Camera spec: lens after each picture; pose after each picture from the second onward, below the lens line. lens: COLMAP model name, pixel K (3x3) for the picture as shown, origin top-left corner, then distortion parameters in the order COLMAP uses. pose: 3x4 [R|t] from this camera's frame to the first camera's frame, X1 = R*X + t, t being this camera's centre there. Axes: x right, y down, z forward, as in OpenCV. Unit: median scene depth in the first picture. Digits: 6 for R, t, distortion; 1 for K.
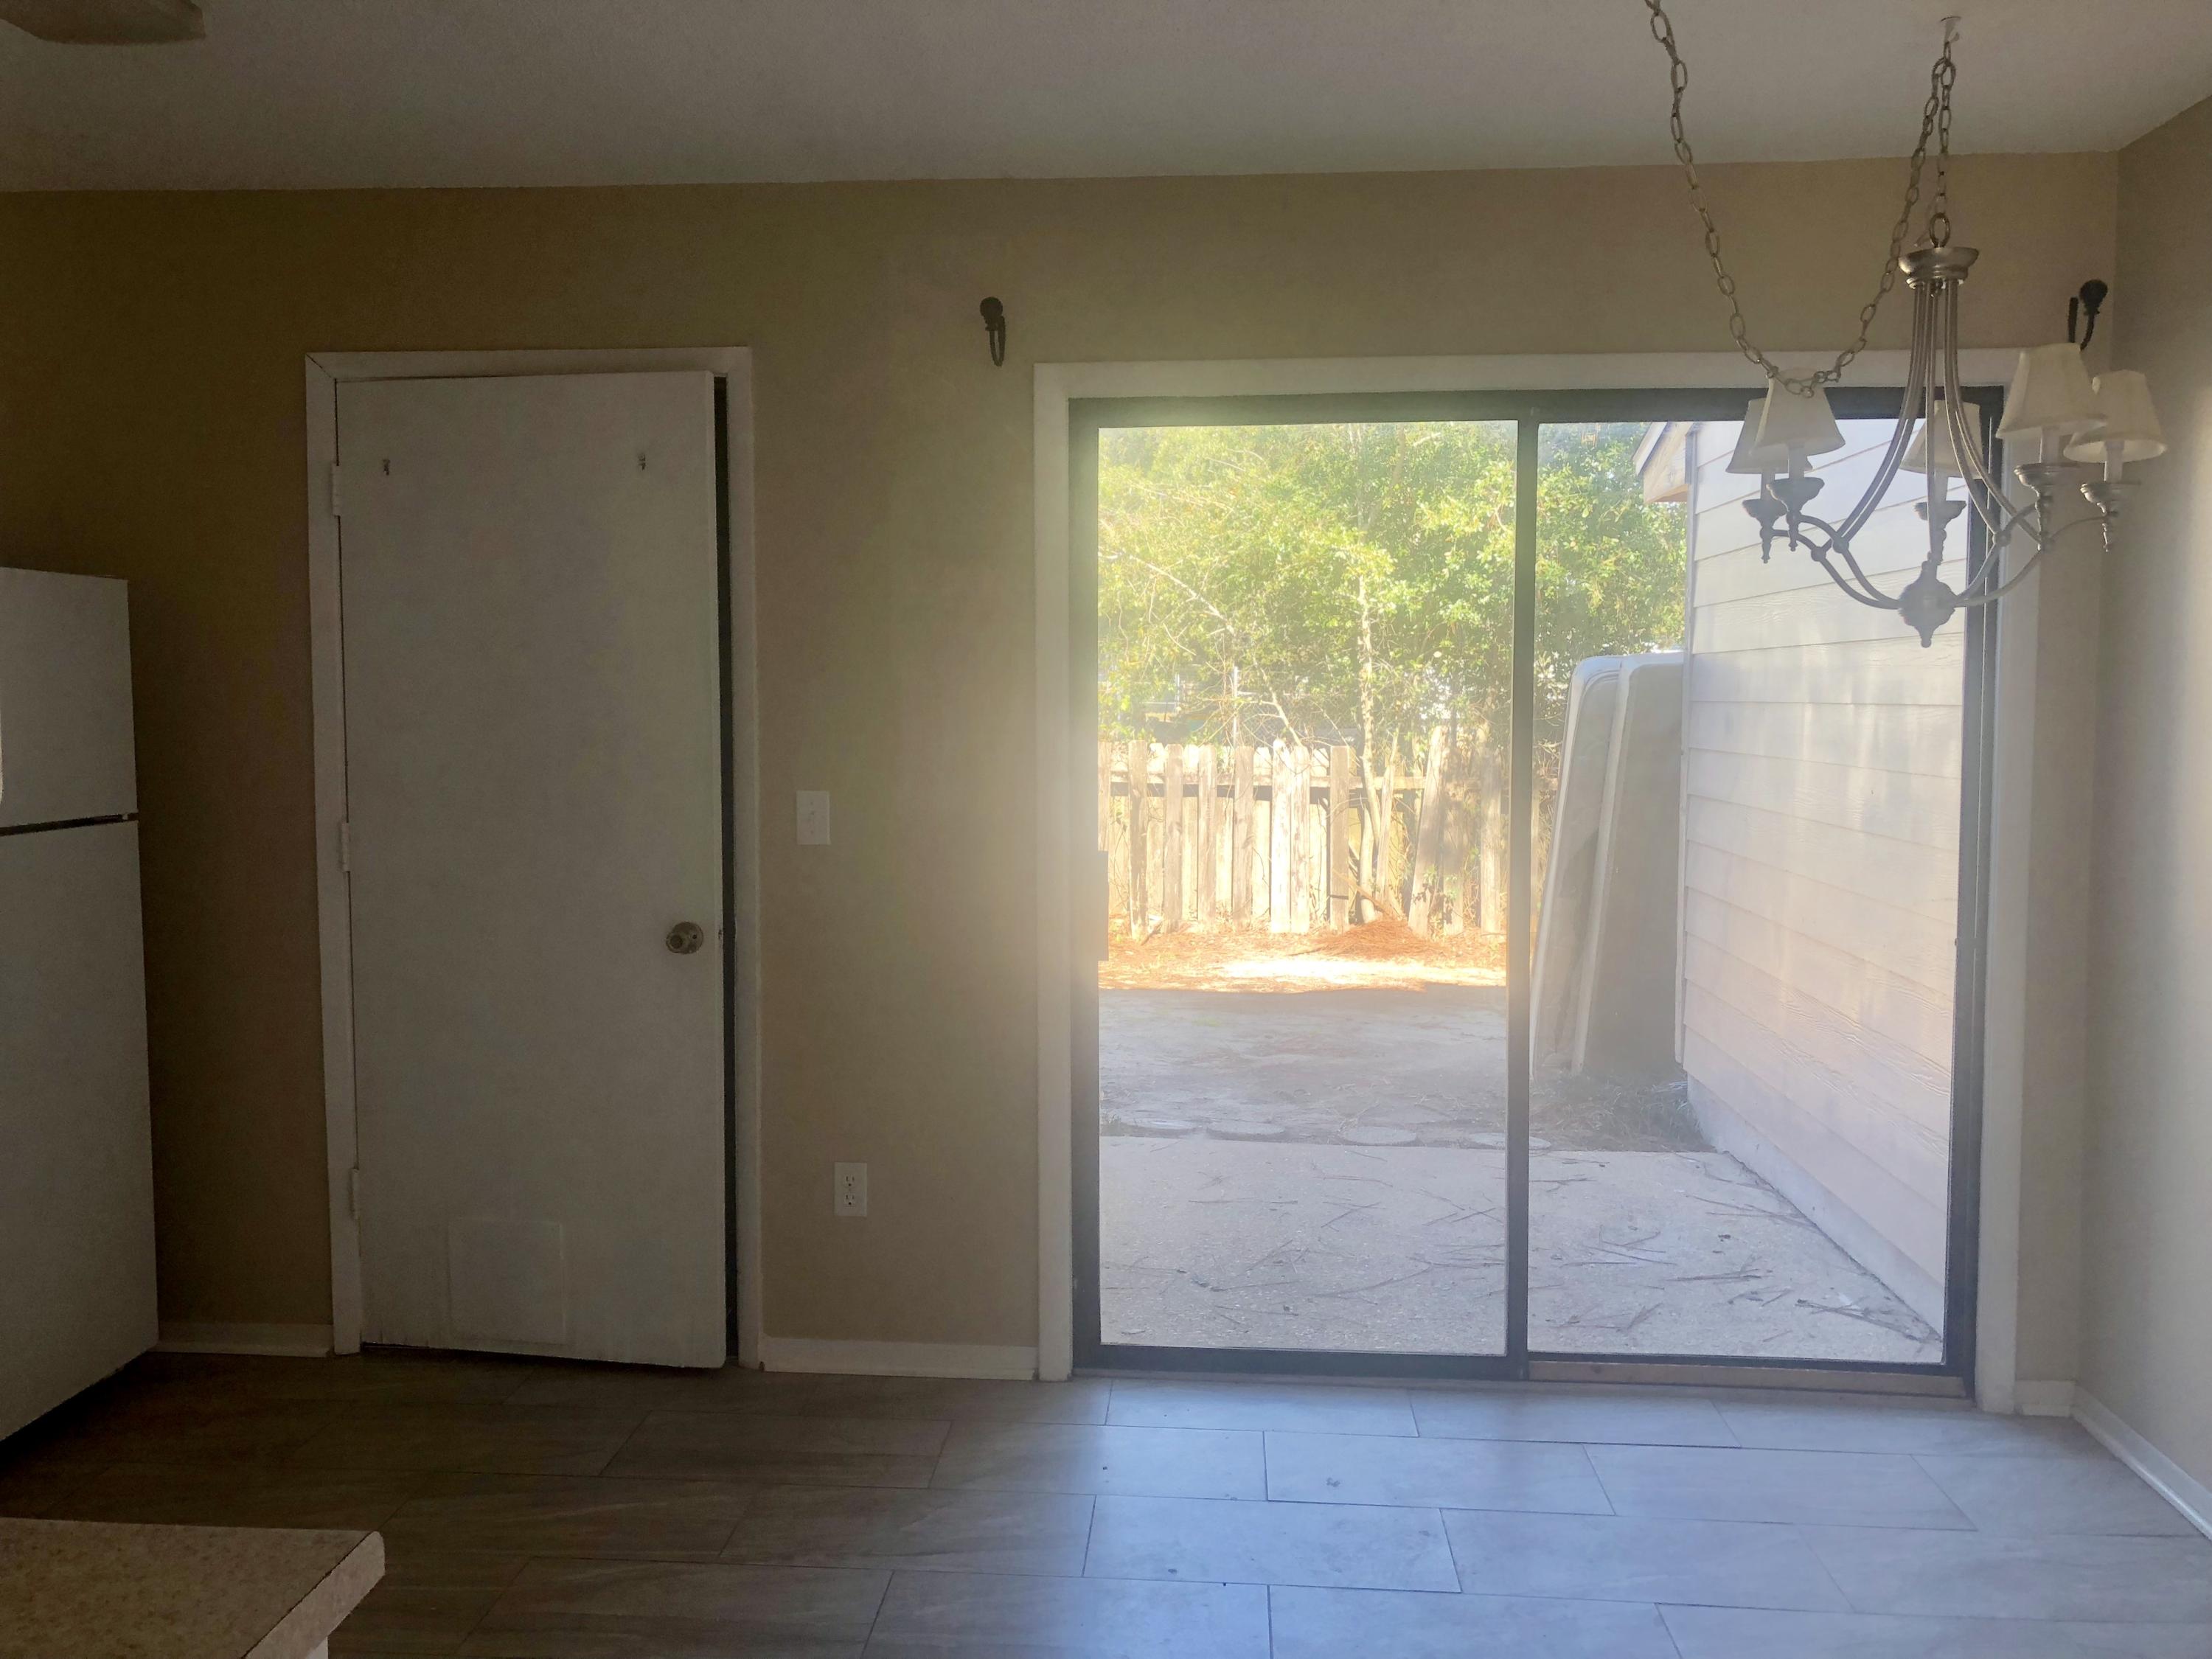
lens RADIAL K [[1778.0, 0, 1063.3], [0, 1778.0, 838.0], [0, 0, 1]] dist [0.062015, -0.094015]
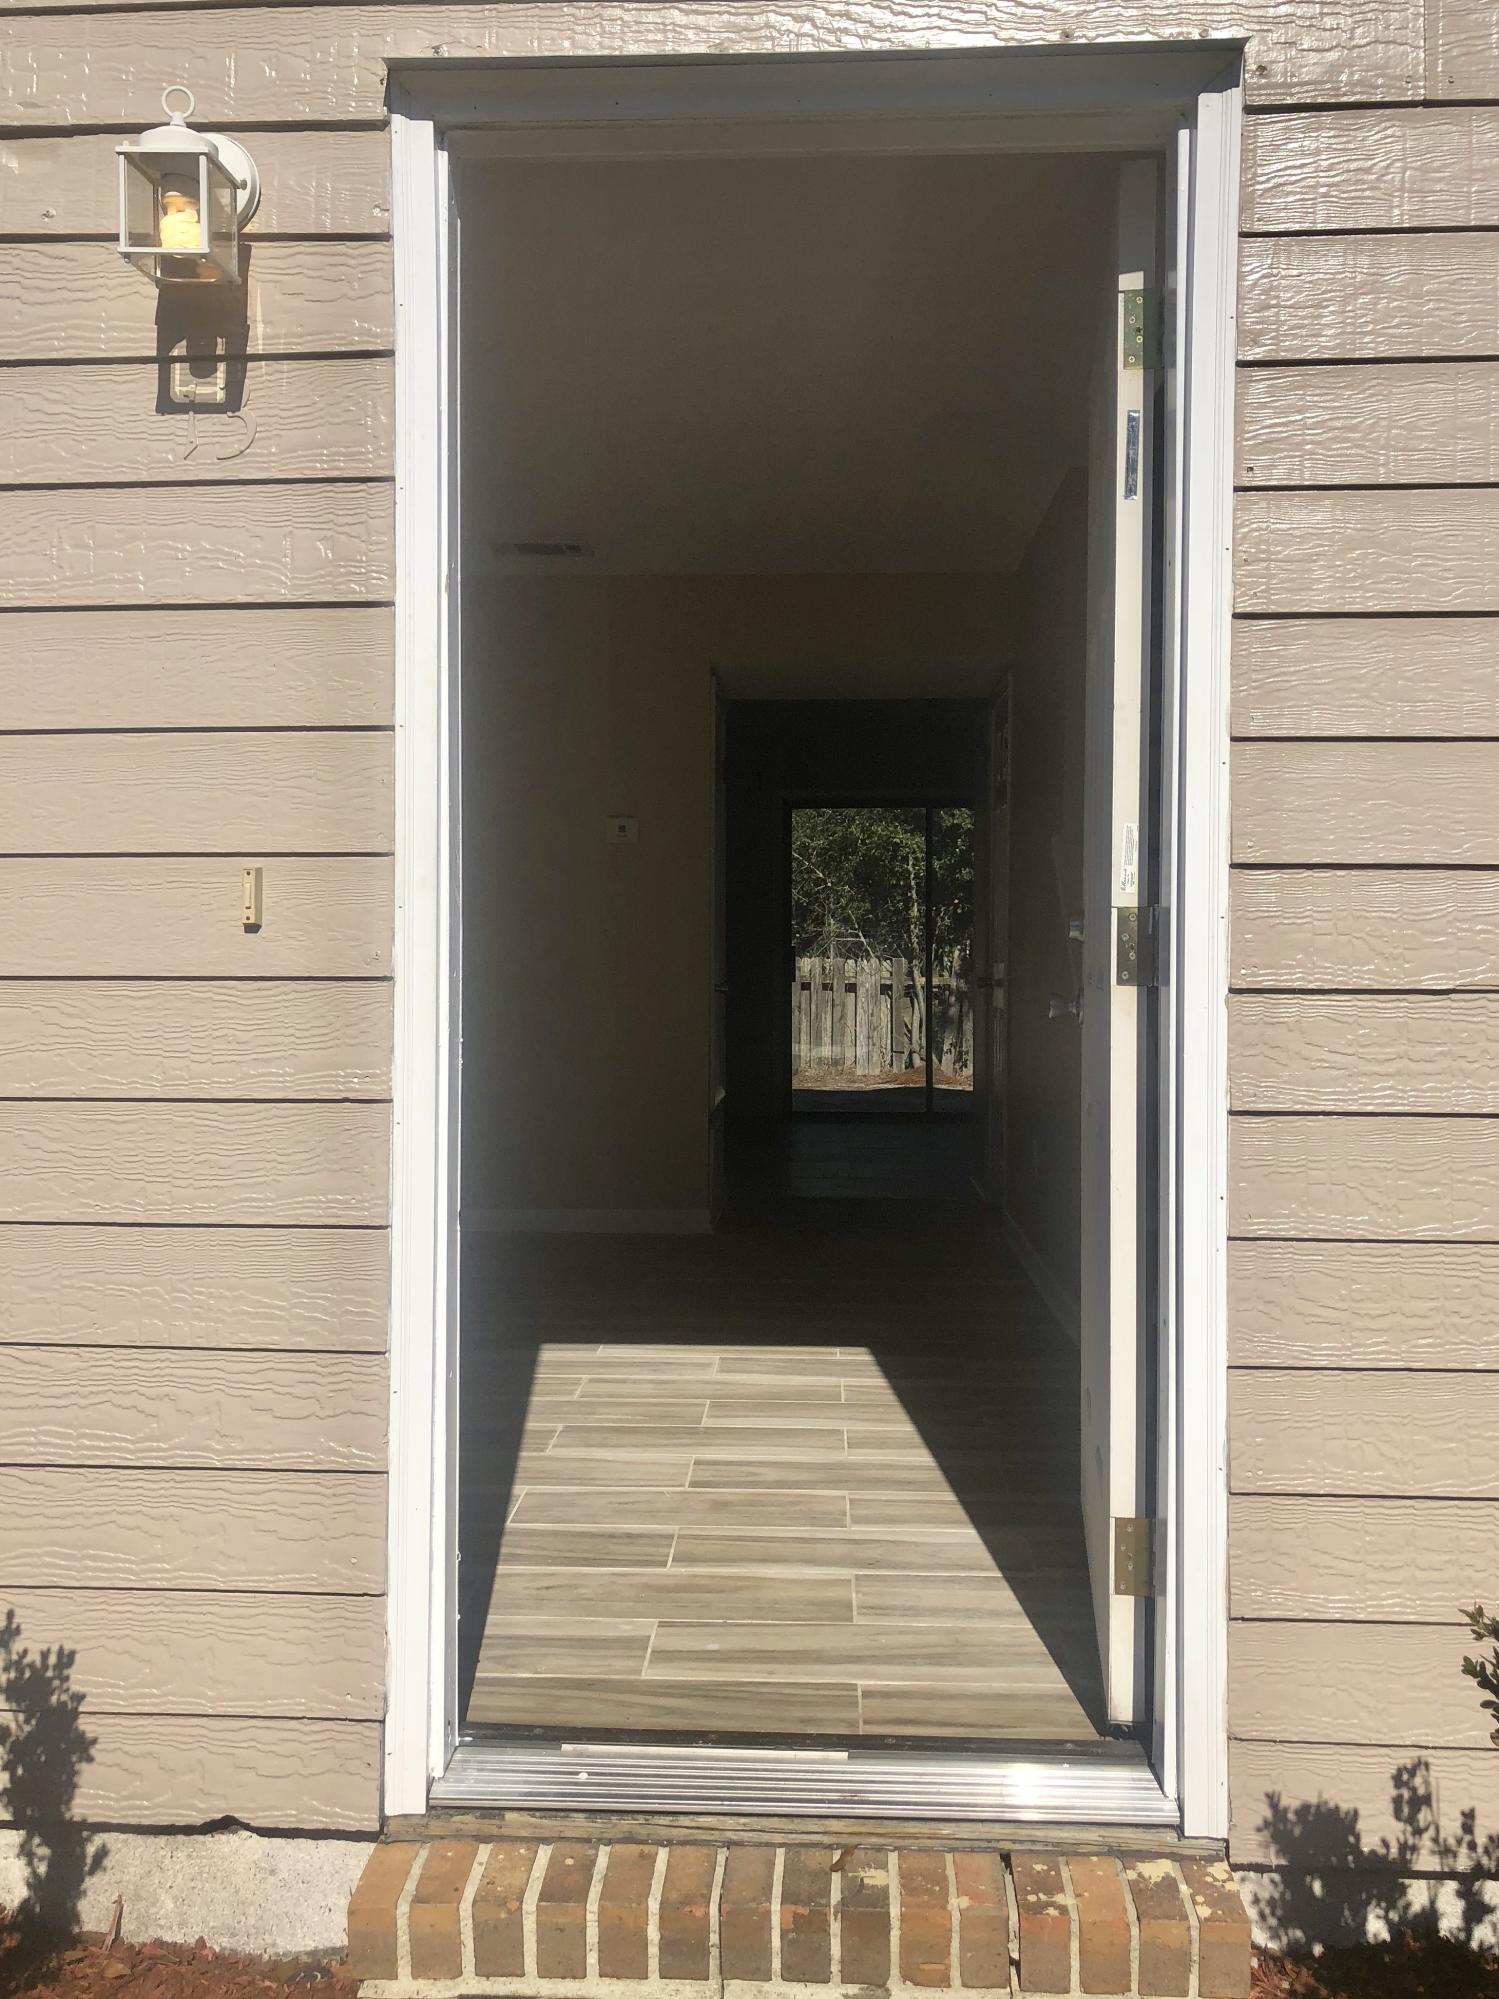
lens RADIAL K [[1729.7, 0, 762.1], [0, 1729.7, 984.5], [0, 0, 1]] dist [-0.001031, 0.019925]
pose [[0.998299, 0.001634, 0.058278, -0.058005], [0.002359, 0.997656, -0.068390, 0.078532], [-0.058253, 0.068411, 0.995955, -0.542855]]
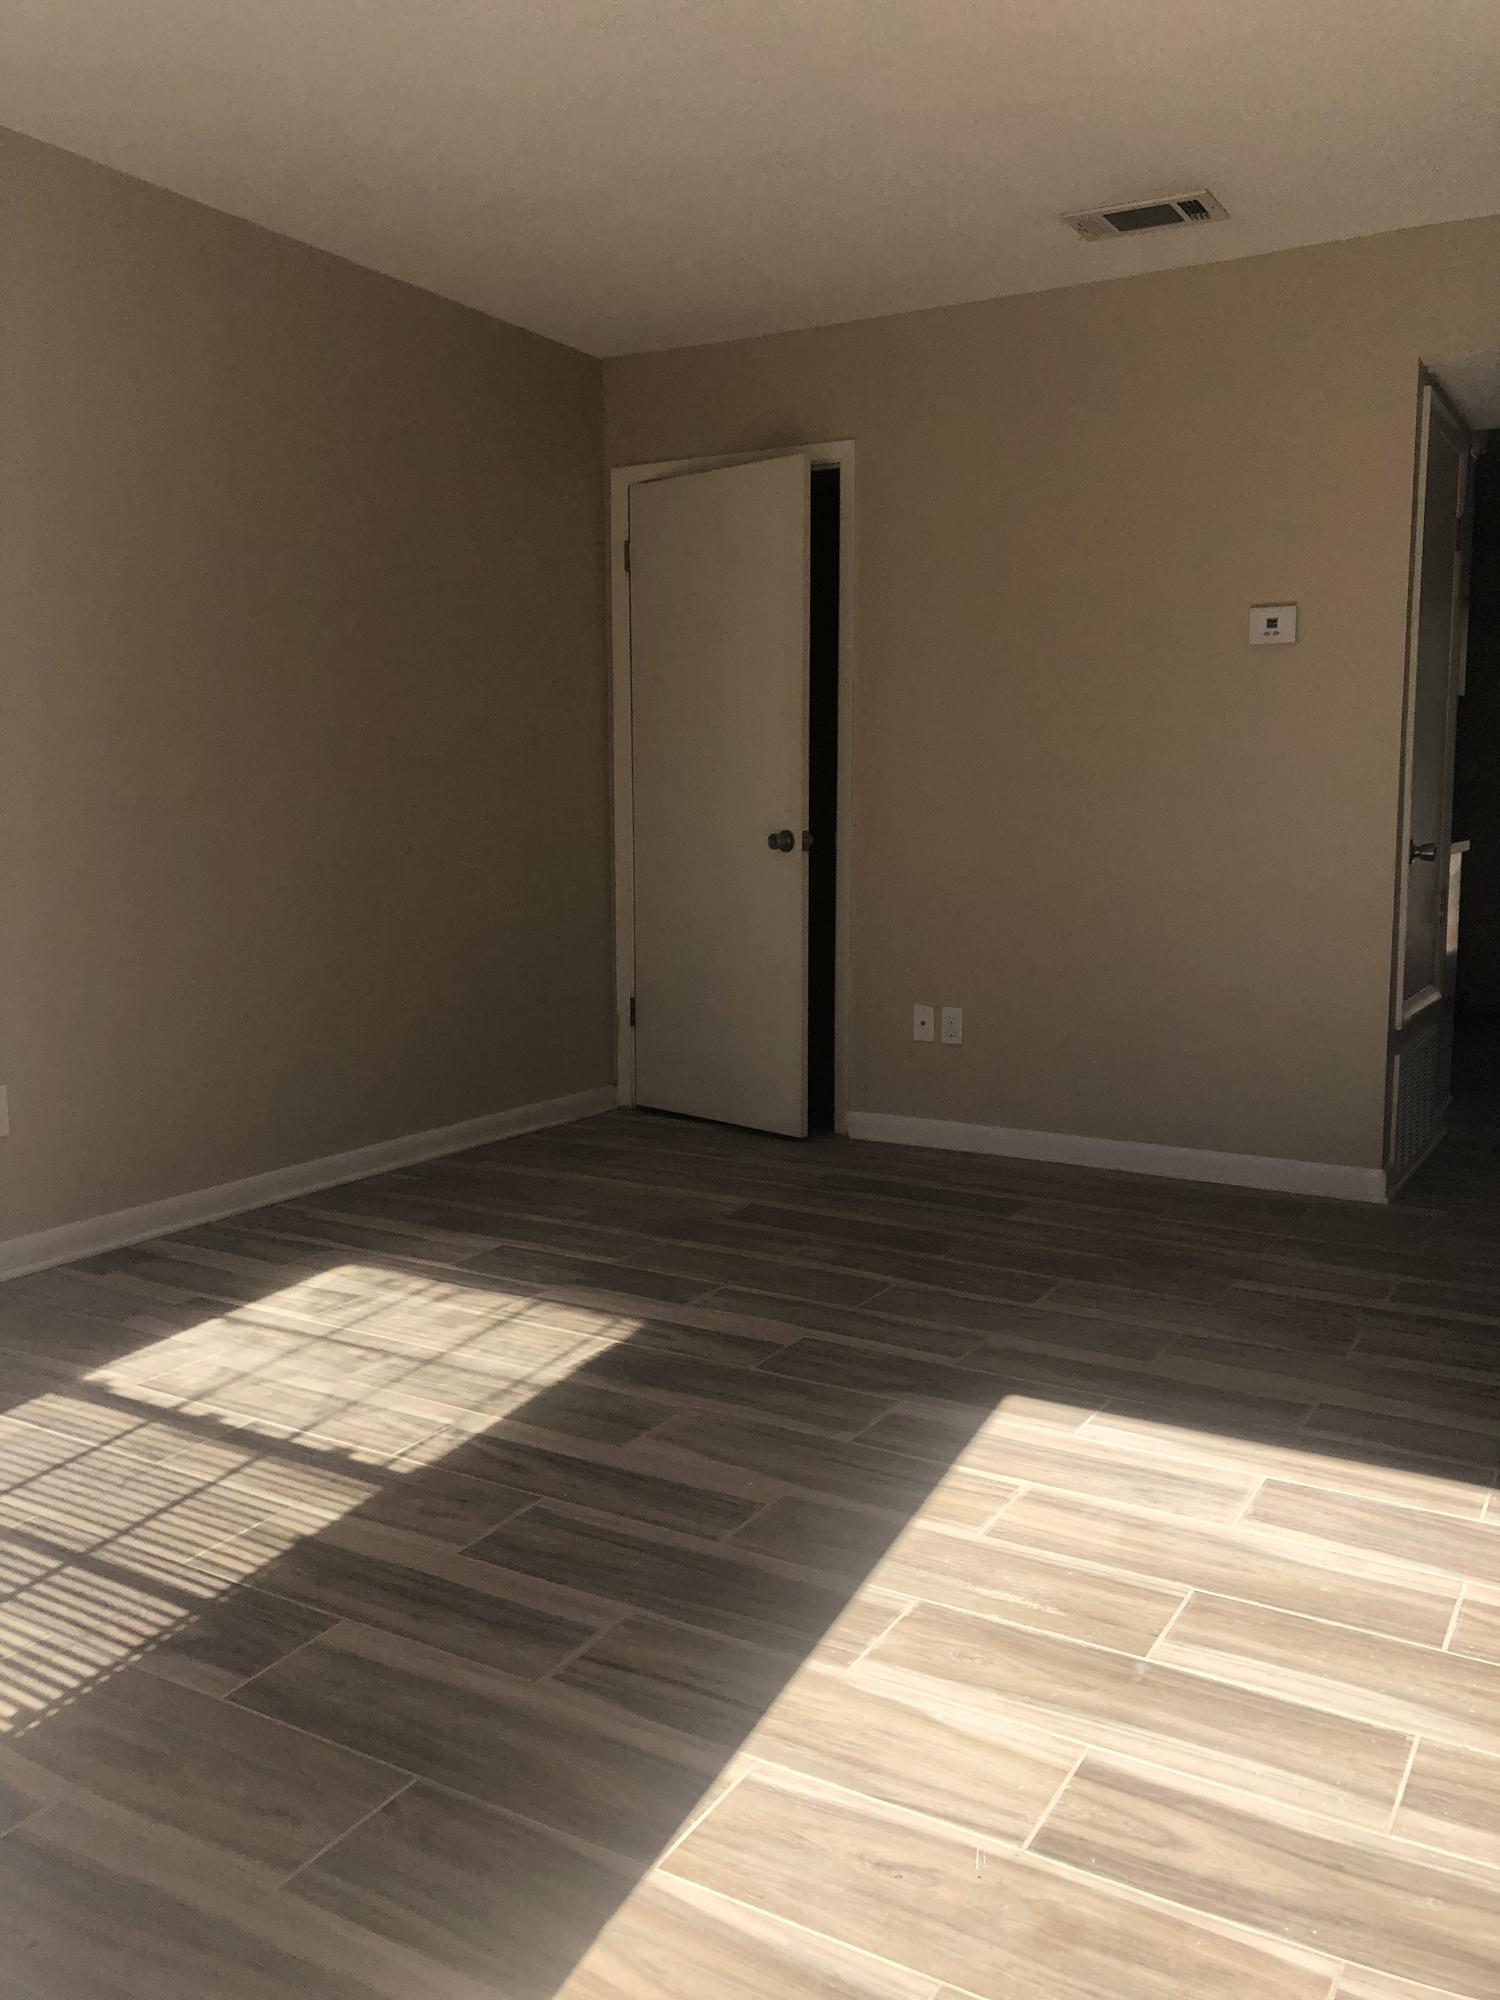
lens RADIAL K [[1660.5, 0, 748.8], [0, 1660.5, 979.2], [0, 0, 1]] dist [0.021069, 0.004376]
pose [[0.906170, 0.047355, -0.420253, -0.018394], [-0.036767, 0.998770, 0.033266, 0.063430], [0.421312, -0.014694, 0.906797, -0.391140]]
